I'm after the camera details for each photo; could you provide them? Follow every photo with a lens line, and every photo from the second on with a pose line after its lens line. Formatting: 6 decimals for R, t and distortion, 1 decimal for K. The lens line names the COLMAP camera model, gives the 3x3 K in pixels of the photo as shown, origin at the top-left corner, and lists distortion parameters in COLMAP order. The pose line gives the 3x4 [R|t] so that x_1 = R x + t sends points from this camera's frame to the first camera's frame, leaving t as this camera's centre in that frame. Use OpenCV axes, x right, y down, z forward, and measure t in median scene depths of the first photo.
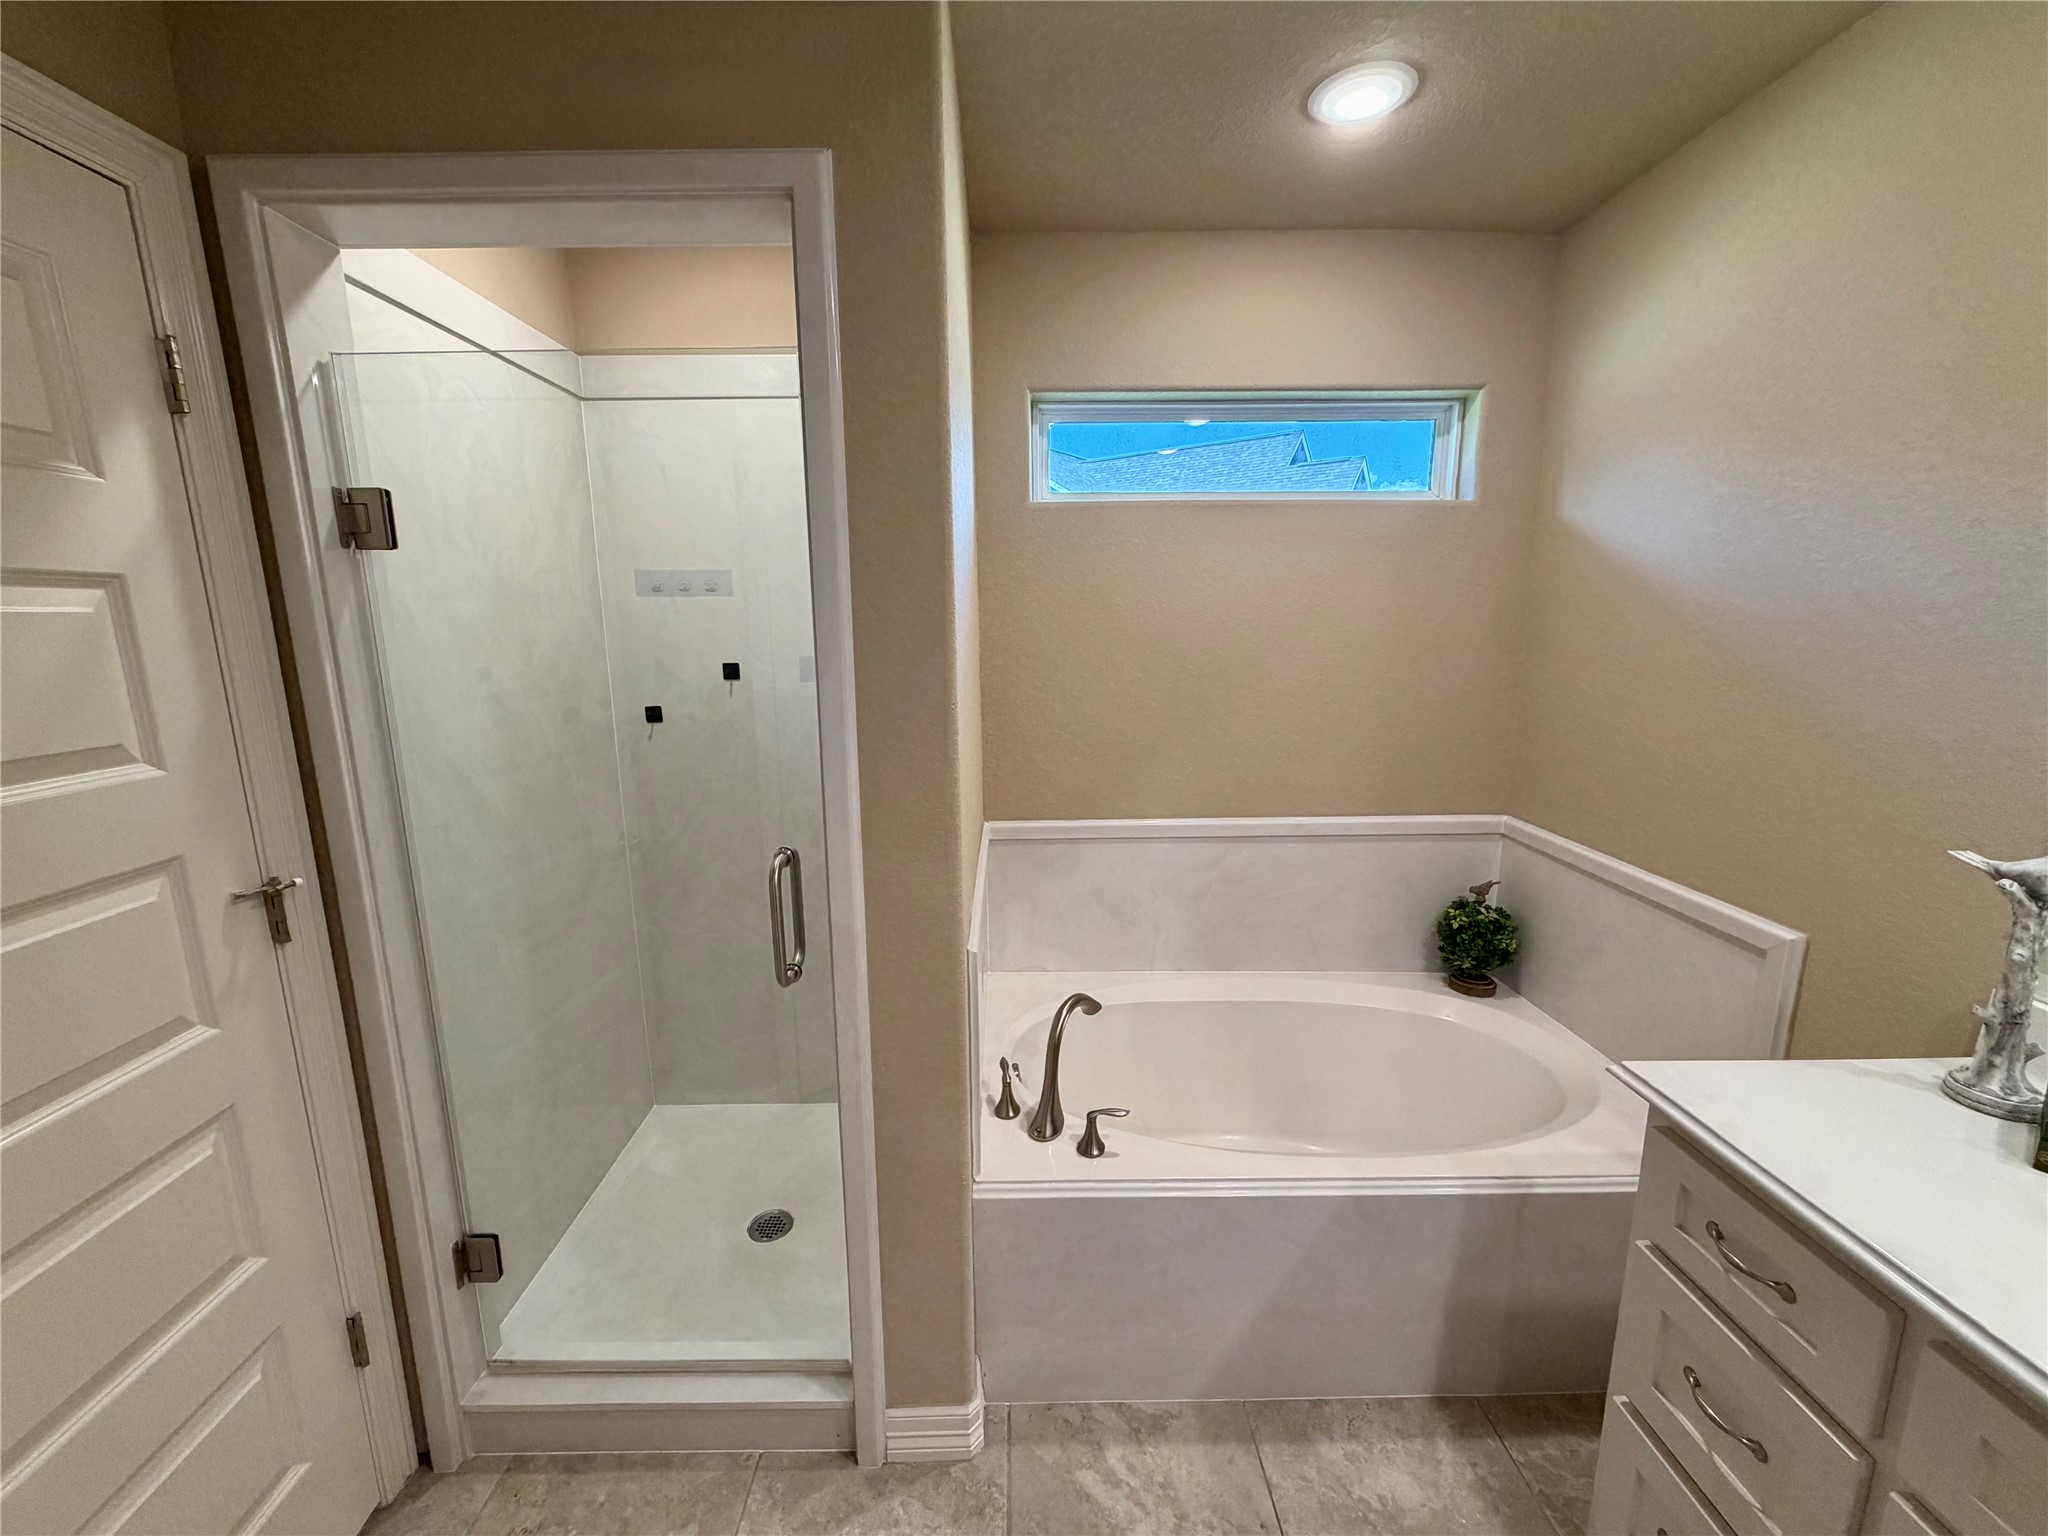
lens RADIAL K [[816.5, 0, 1017.4], [0, 816.5, 771.7], [0, 0, 1]] dist [0.000097, 0.000095]
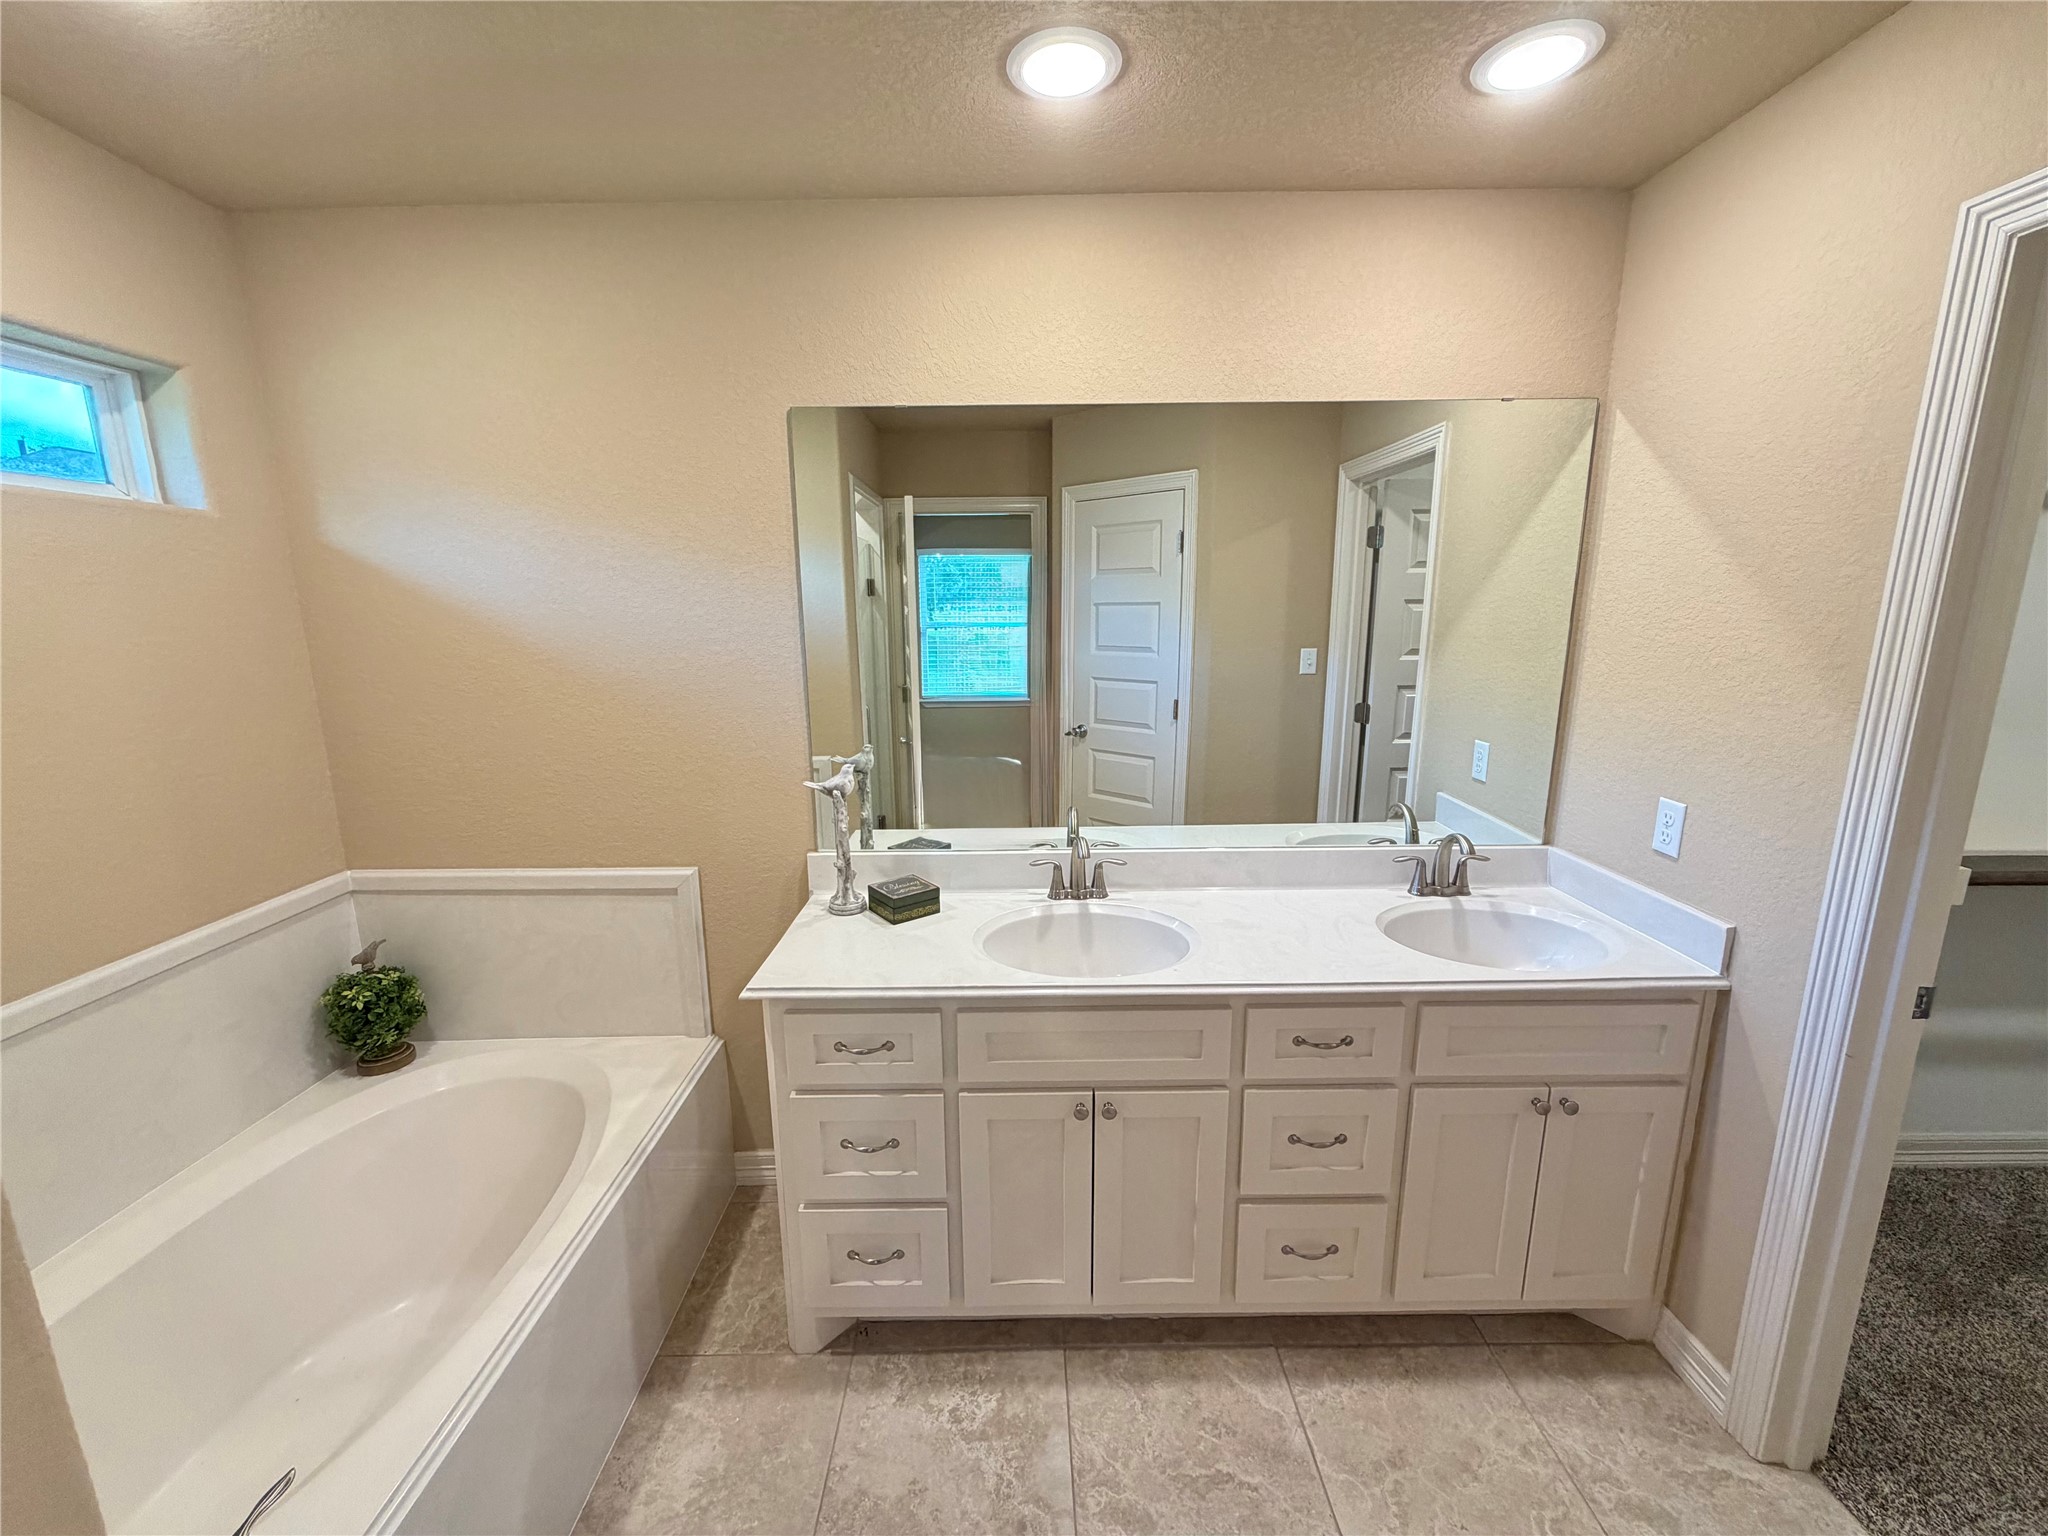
lens RADIAL K [[816.5, 0, 1017.4], [0, 816.5, 771.7], [0, 0, 1]] dist [0.000097, 0.000095]
pose [[0.012886, -0.192305, 0.981251, -0.276859], [0.195861, 0.962807, 0.186119, -0.081450], [-0.980547, 0.189790, 0.050072, 0.236891]]
